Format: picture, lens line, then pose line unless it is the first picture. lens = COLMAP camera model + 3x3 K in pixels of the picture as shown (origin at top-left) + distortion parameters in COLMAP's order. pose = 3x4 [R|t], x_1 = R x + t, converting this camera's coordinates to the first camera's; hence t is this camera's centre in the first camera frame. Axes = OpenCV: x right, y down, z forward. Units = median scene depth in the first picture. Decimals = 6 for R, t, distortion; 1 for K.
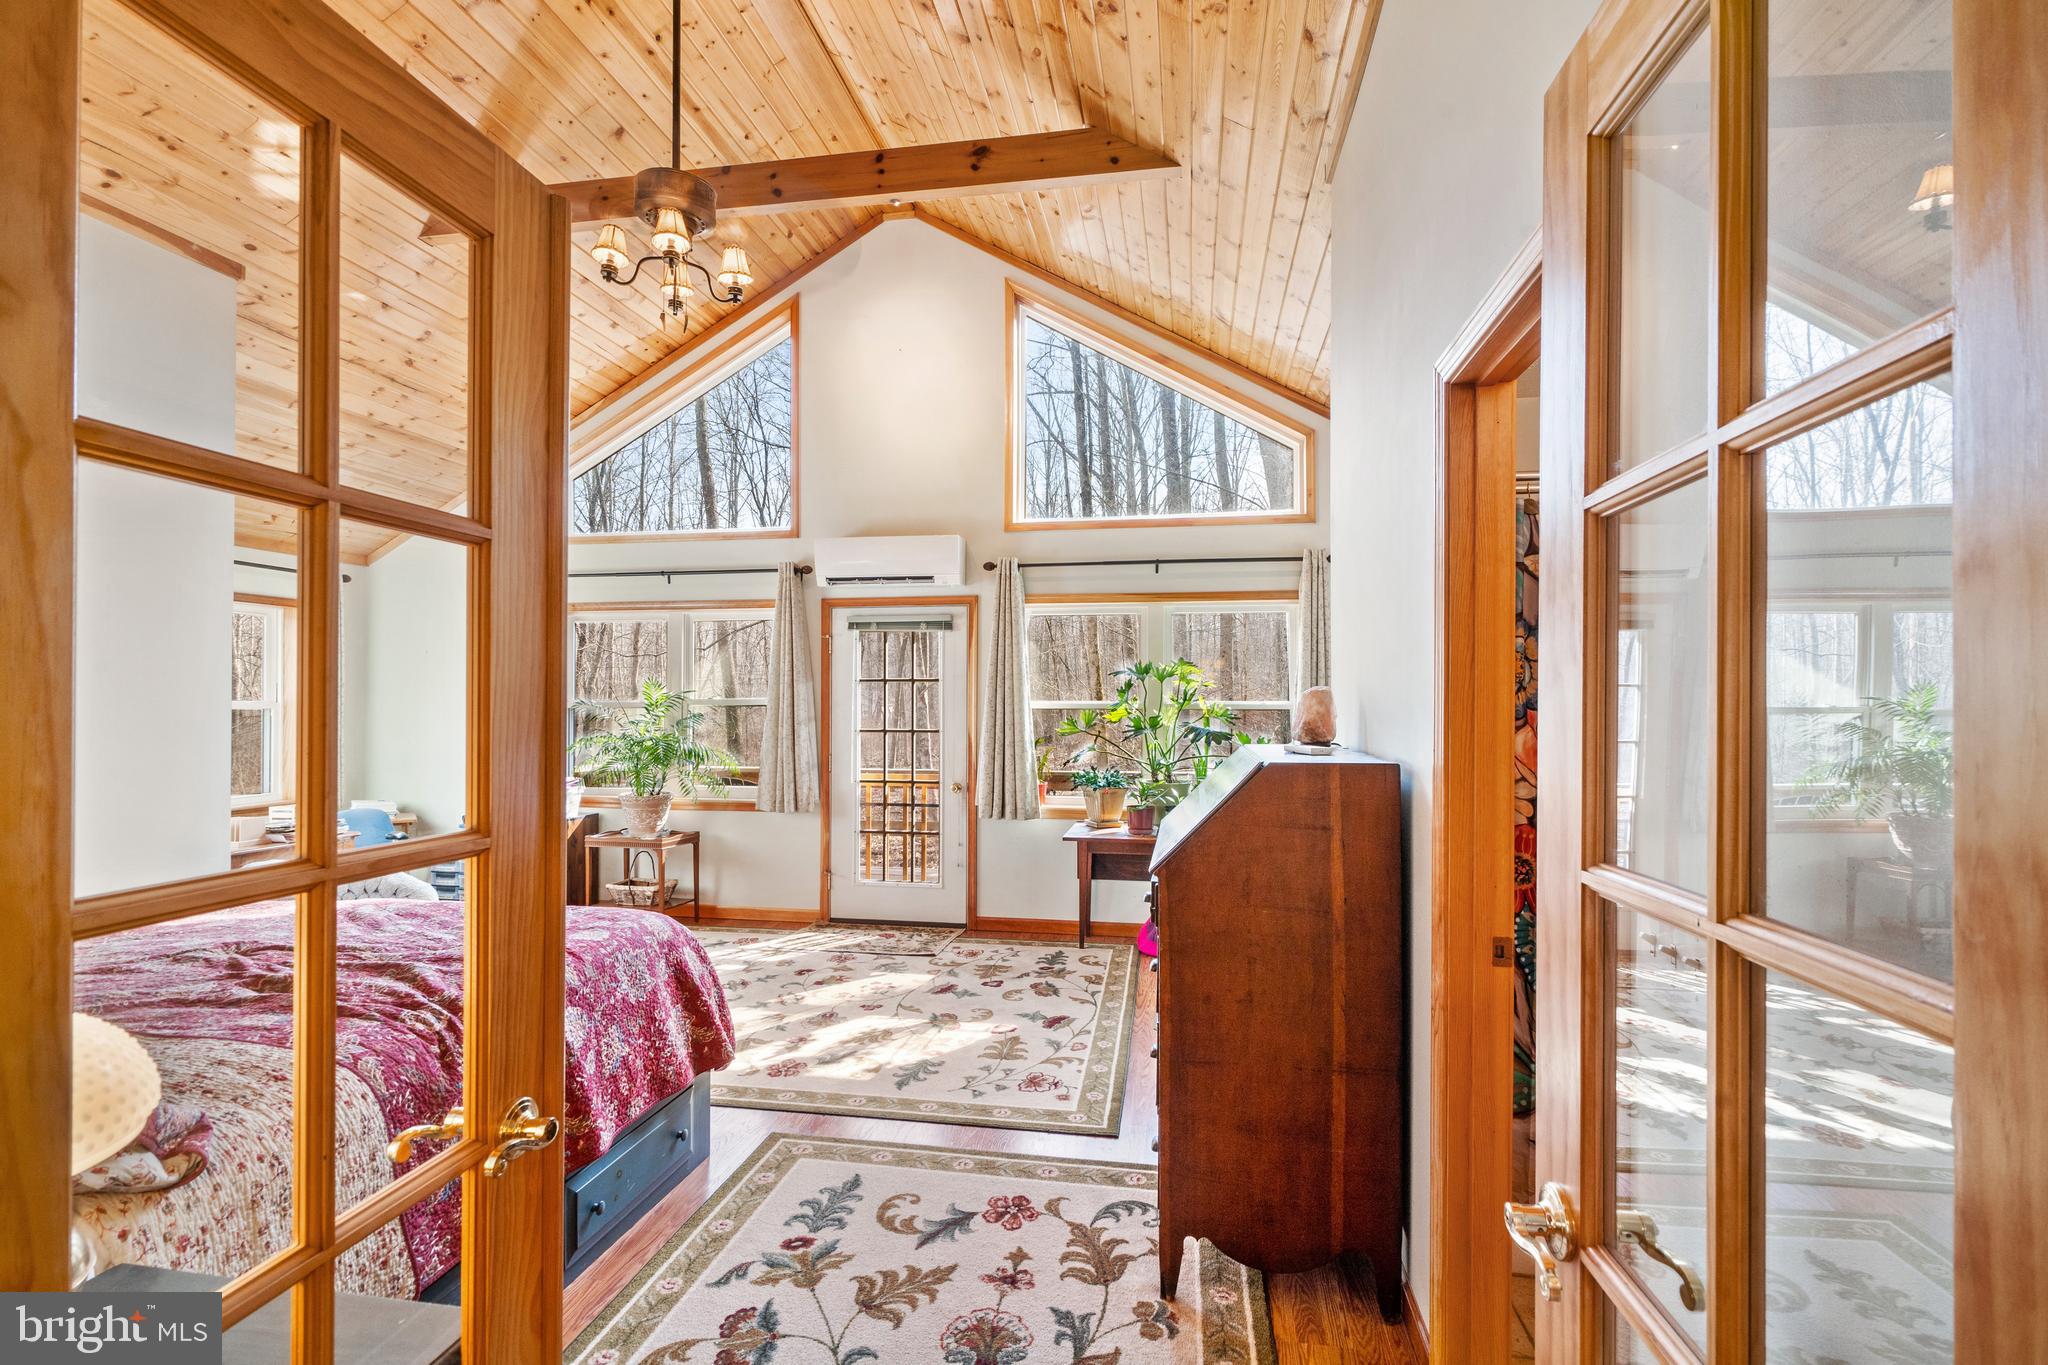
lens RADIAL K [[954.3, 0, 1041.5], [0, 954.3, 695.1], [0, 0, 1]] dist [-0.006605, 0.003479]
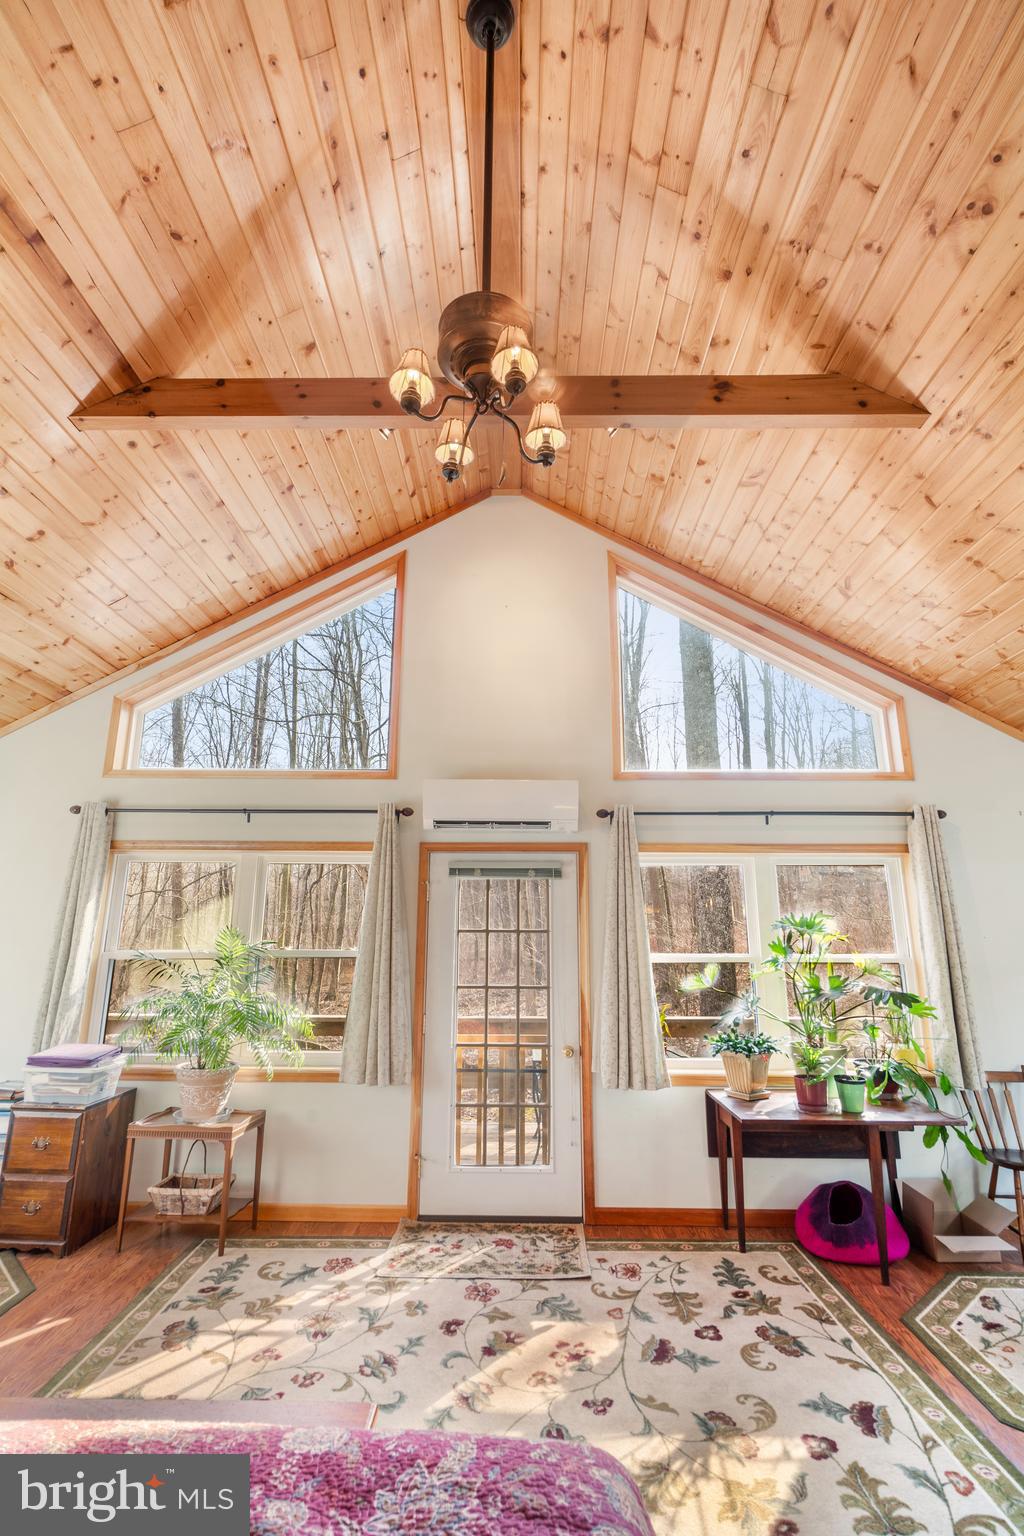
lens RADIAL K [[715.7, 0, 513.8], [0, 715.7, 762.2], [0, 0, 1]] dist [-0.006605, 0.003479]
pose [[0.987533, 0.041305, 0.151895, -0.298821], [-0.005786, 0.973832, -0.227196, -0.020095], [-0.157304, 0.223484, 0.961930, 0.332291]]
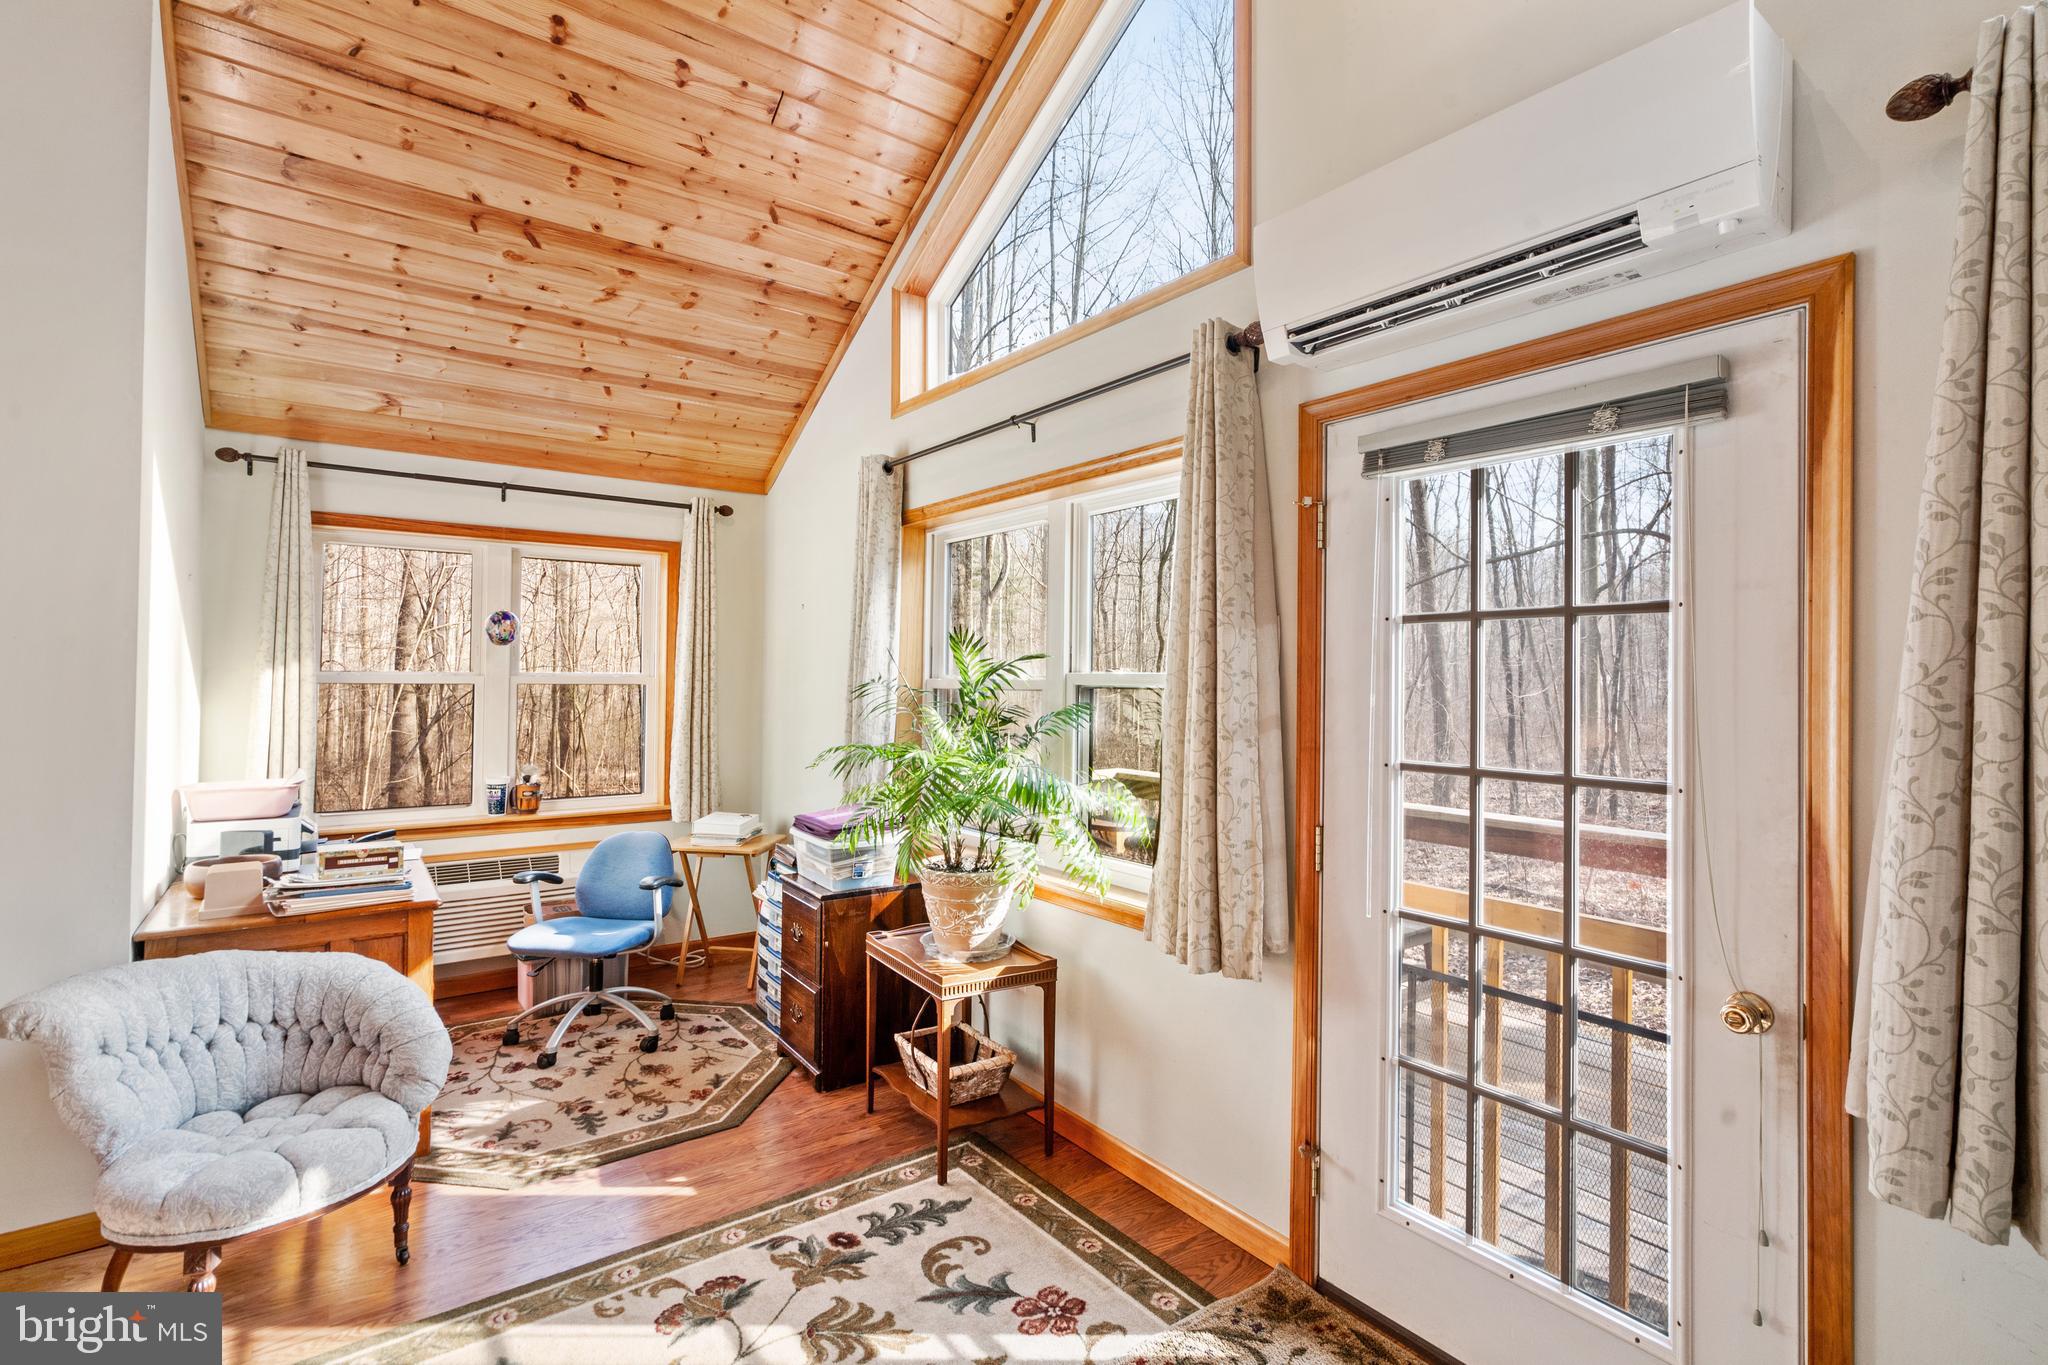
lens RADIAL K [[954.3, 0, 1015.9], [0, 954.3, 664.1], [0, 0, 1]] dist [-0.006605, 0.003479]
pose [[0.719179, -0.004599, -0.694810, -0.060851], [-0.001818, 0.999962, -0.008501, 0.004950], [0.694823, 0.007377, 0.719143, 0.783747]]
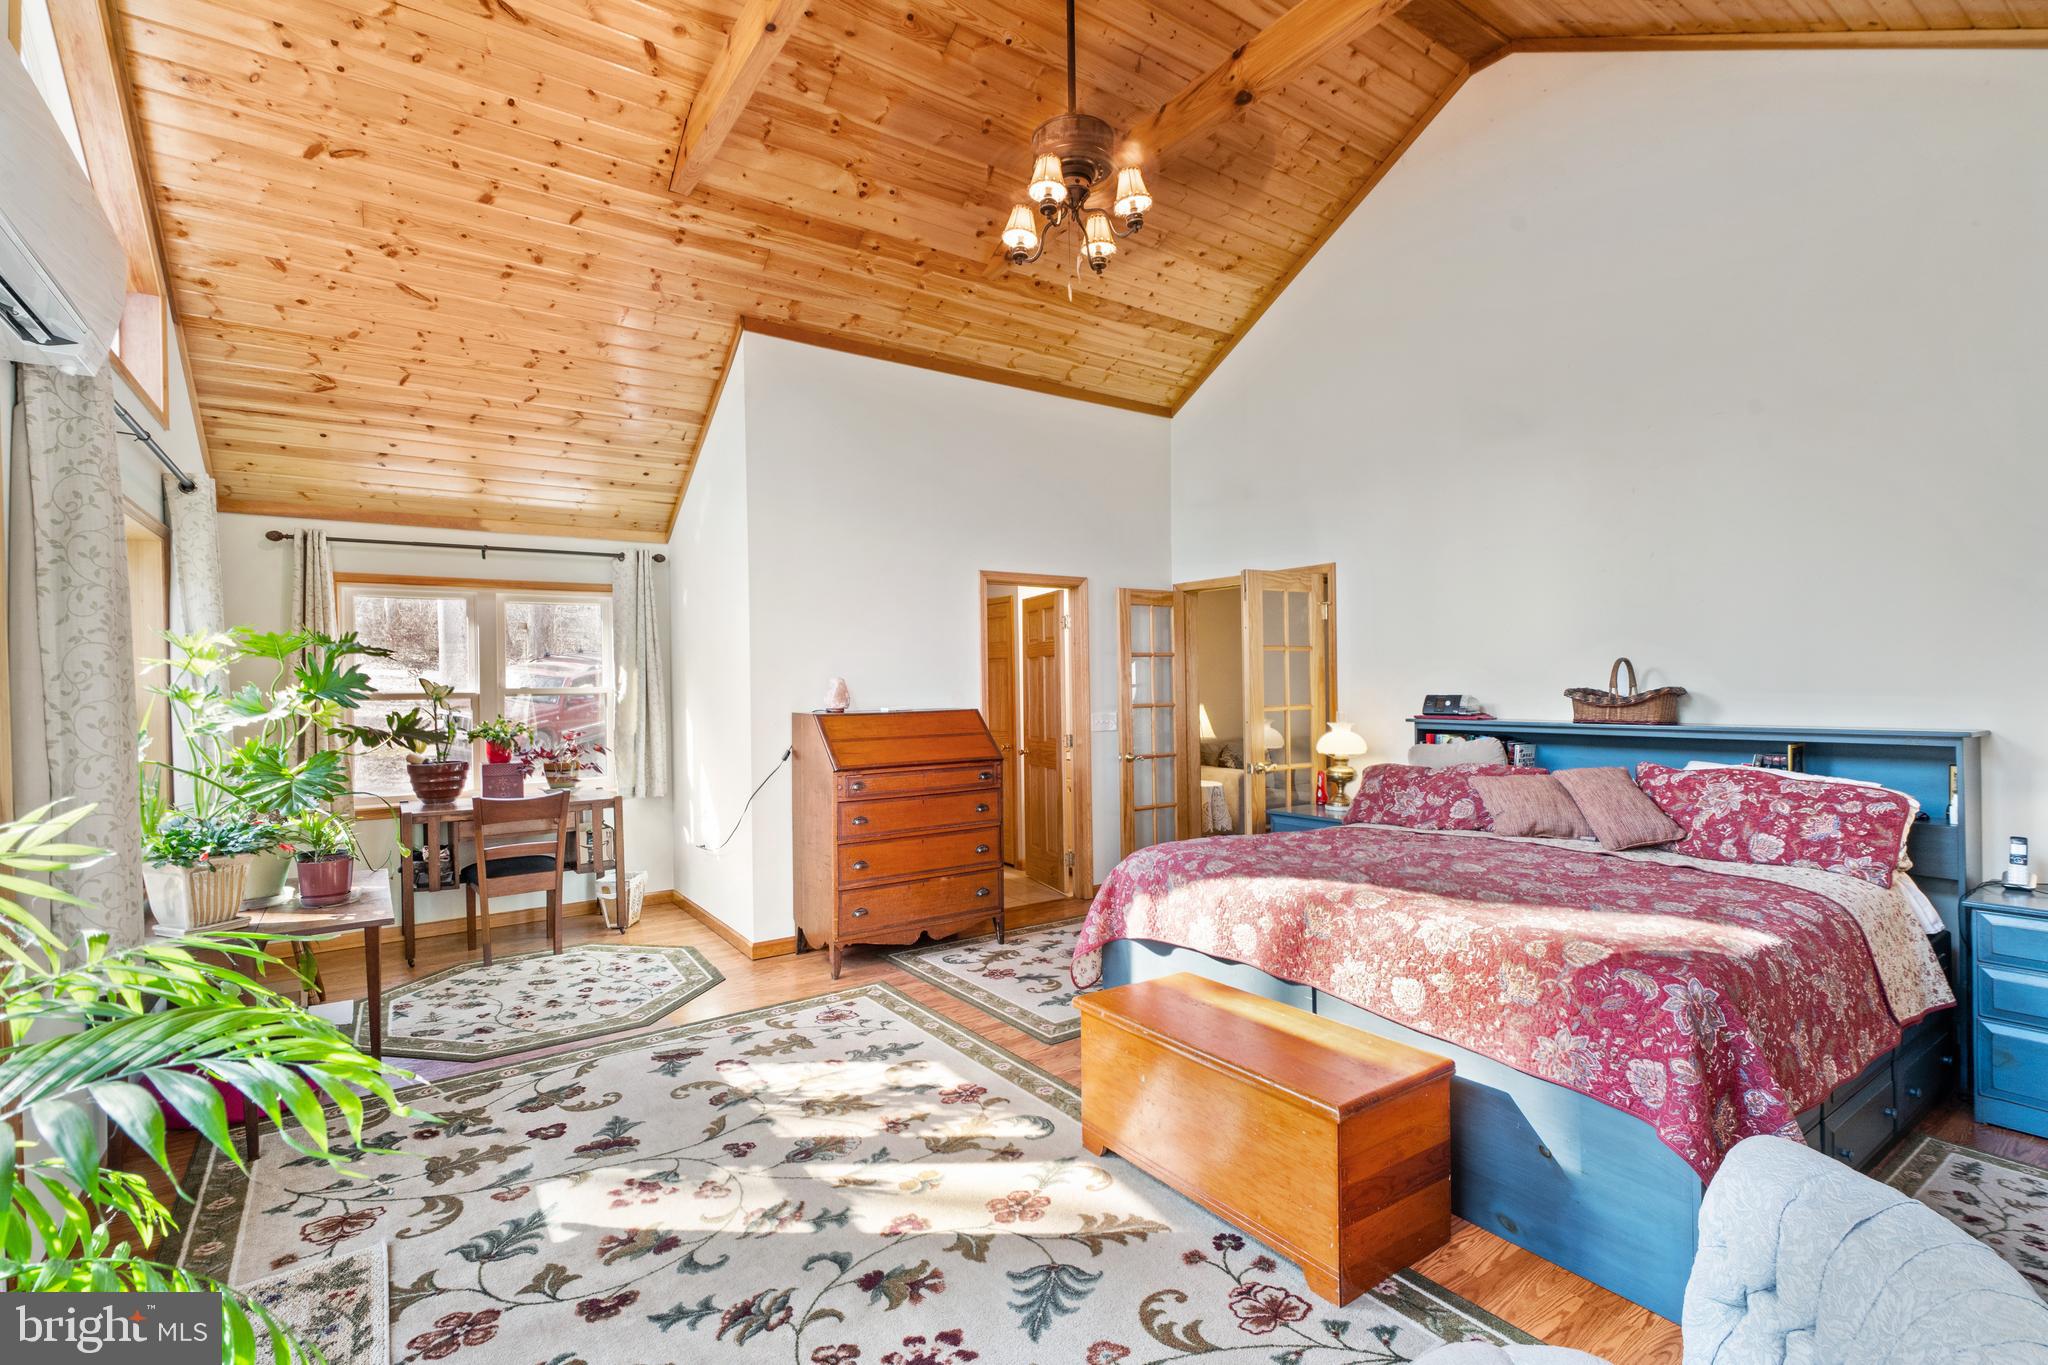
lens RADIAL K [[954.3, 0, 1039.5], [0, 954.3, 679.3], [0, 0, 1]] dist [-0.006605, 0.003479]
pose [[-0.707842, 0.010128, 0.706299, -0.683541], [0.015863, 0.999873, 0.001560, 0.006853], [-0.706193, 0.012308, -0.707912, 1.137744]]
